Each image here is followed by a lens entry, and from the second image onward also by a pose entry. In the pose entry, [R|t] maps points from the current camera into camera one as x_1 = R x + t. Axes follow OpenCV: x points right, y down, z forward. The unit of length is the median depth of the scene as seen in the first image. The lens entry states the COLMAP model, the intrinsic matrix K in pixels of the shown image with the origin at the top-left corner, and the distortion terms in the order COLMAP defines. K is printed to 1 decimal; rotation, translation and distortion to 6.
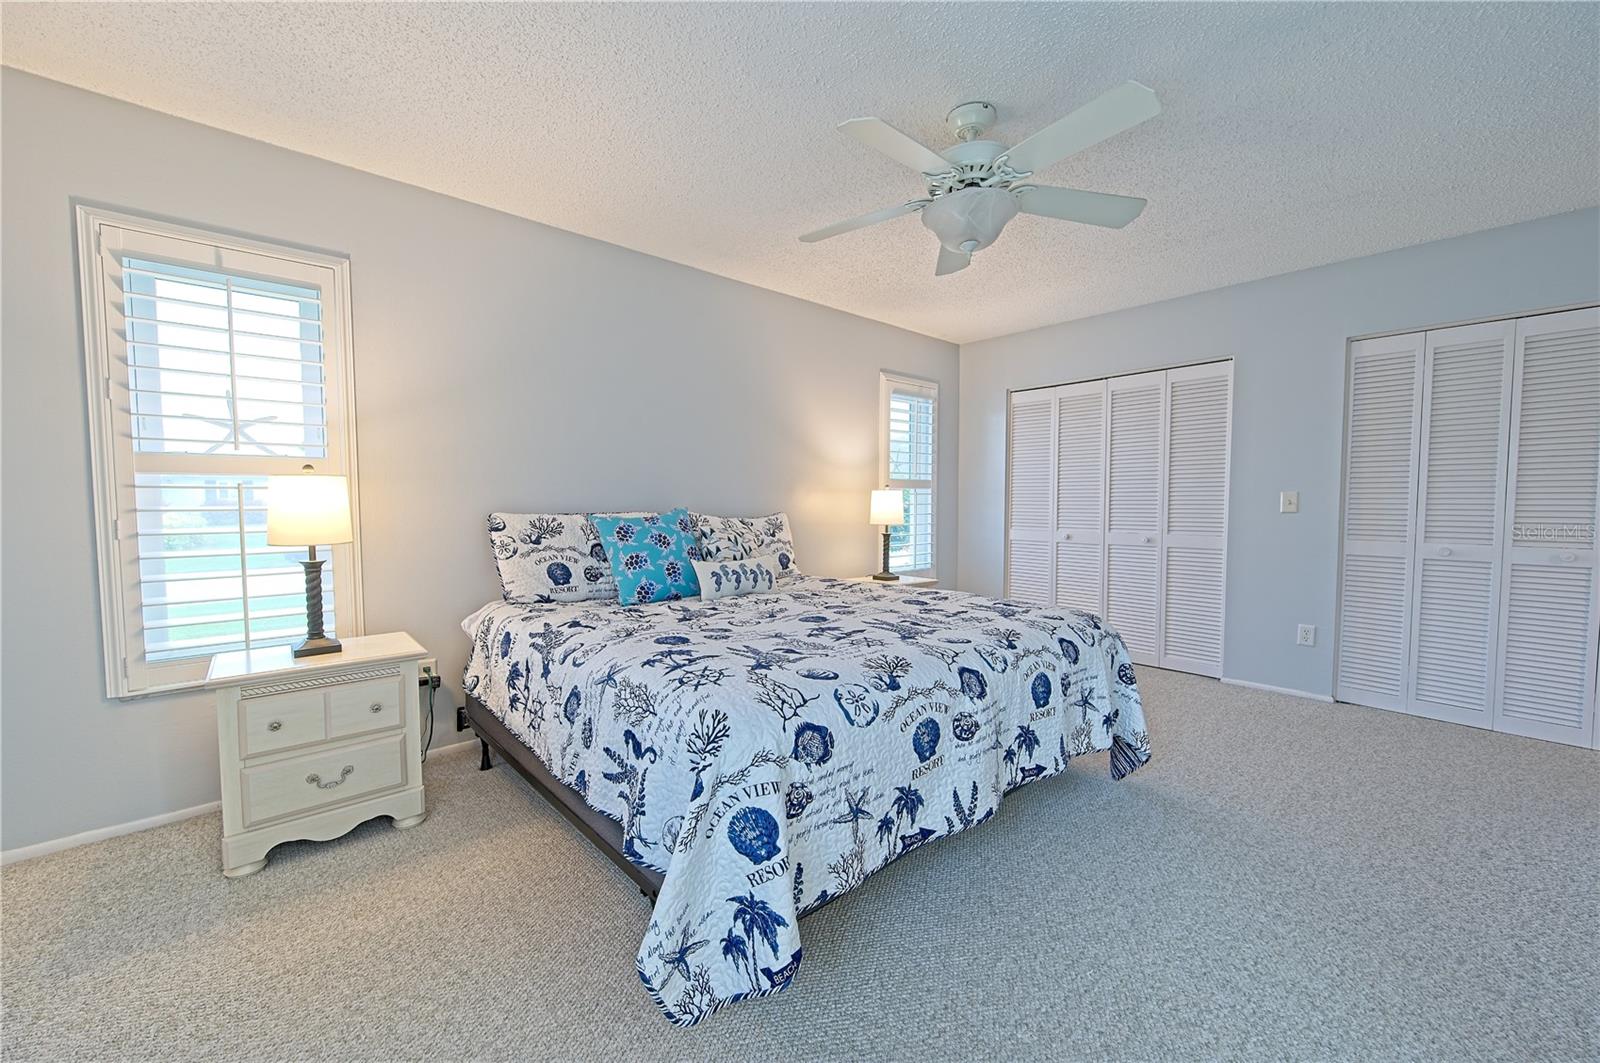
lens RADIAL K [[621.4, 0, 797.4], [0, 621.4, 526.3], [0, 0, 1]] dist [0.005172, -0.001196]
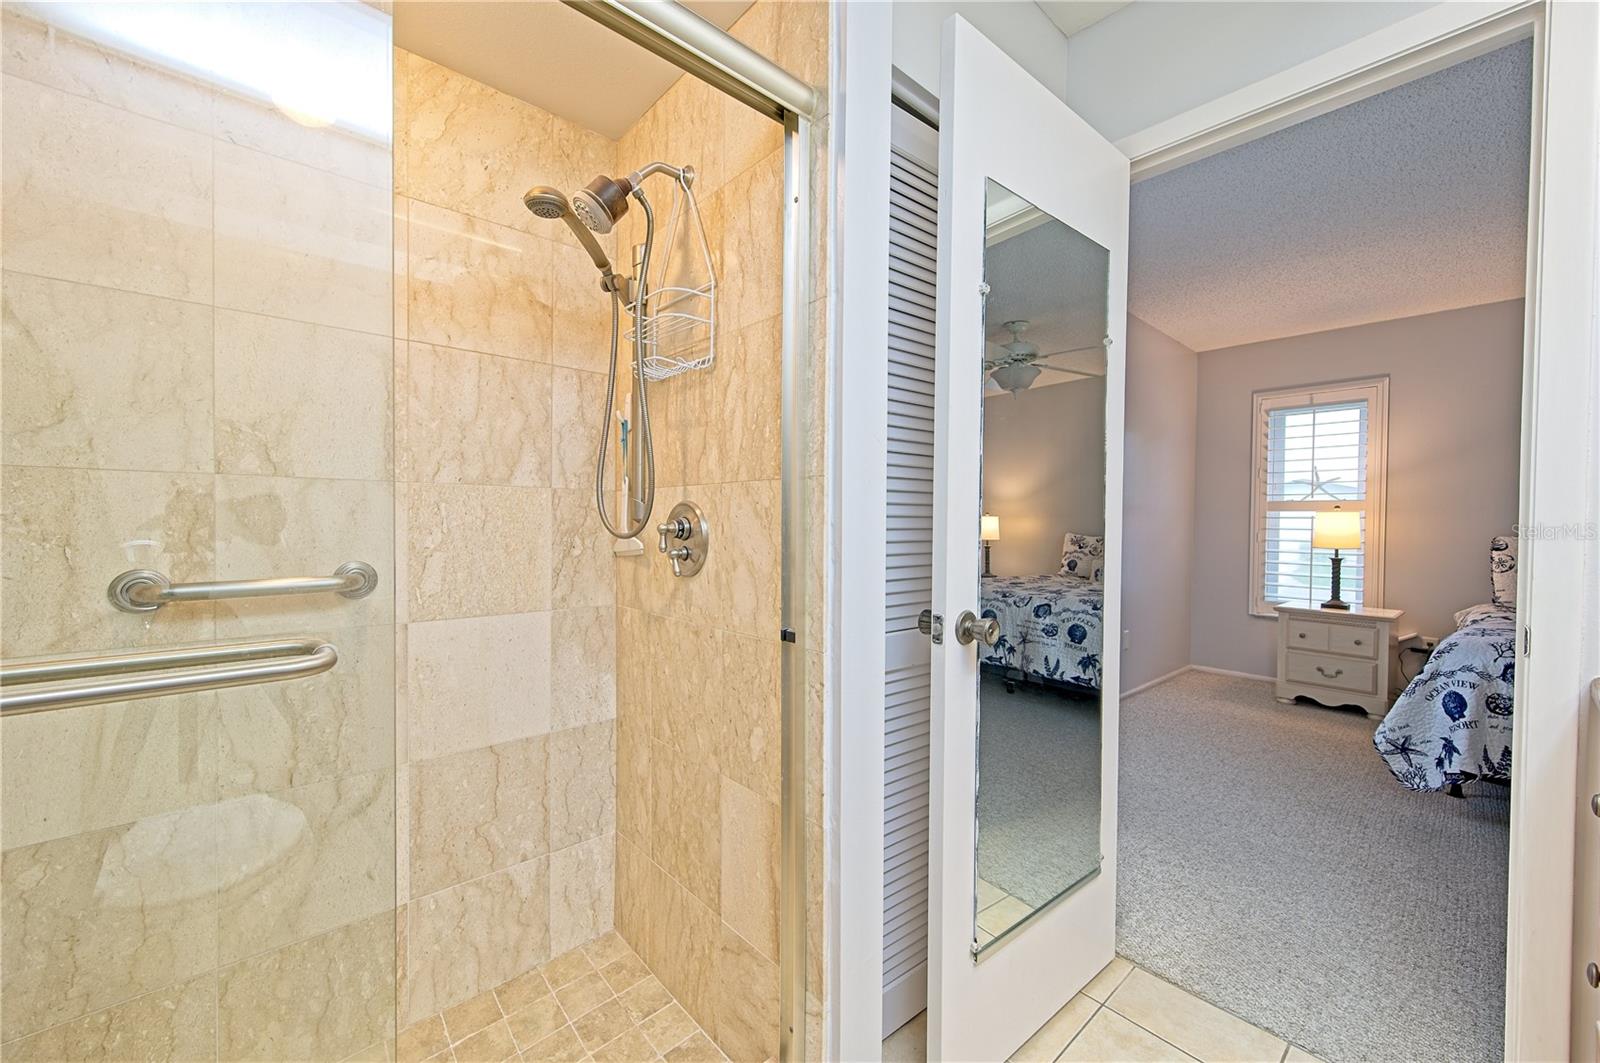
lens RADIAL K [[621.4, 0, 797.4], [0, 621.4, 535.0], [0, 0, 1]] dist [0.005172, -0.001196]
pose [[-0.007916, 0.024838, -0.999660, 1.101984], [-0.053560, 0.998246, 0.025227, 0.027408], [0.998533, 0.053741, -0.006572, -0.596097]]
